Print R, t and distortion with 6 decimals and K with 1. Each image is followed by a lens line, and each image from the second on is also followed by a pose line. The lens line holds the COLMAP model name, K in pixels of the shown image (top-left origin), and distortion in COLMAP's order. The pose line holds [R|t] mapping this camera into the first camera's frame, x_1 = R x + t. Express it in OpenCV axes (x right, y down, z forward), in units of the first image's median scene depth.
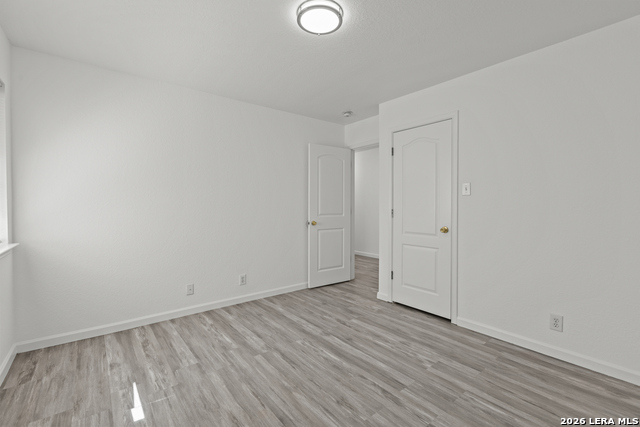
lens RADIAL K [[283.7, 0, 316.5], [0, 283.7, 208.6], [0, 0, 1]] dist [0.006207, -0.000194]
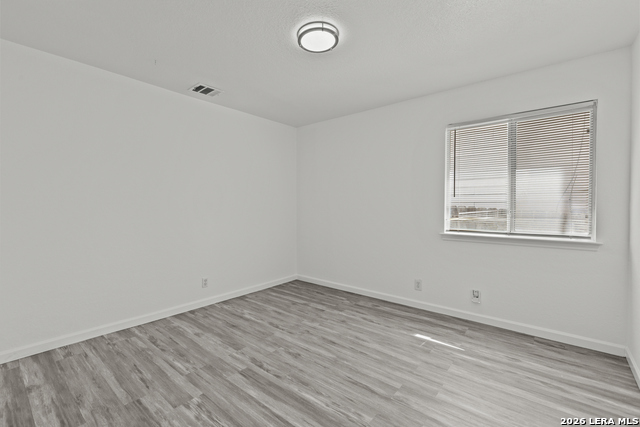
lens RADIAL K [[283.7, 0, 316.5], [0, 283.7, 208.6], [0, 0, 1]] dist [0.006207, -0.000194]
pose [[-0.980288, -0.001108, -0.197568, 0.222002], [-0.005087, 0.999794, 0.019638, -0.023850], [0.197506, 0.020256, -0.980092, 1.967271]]
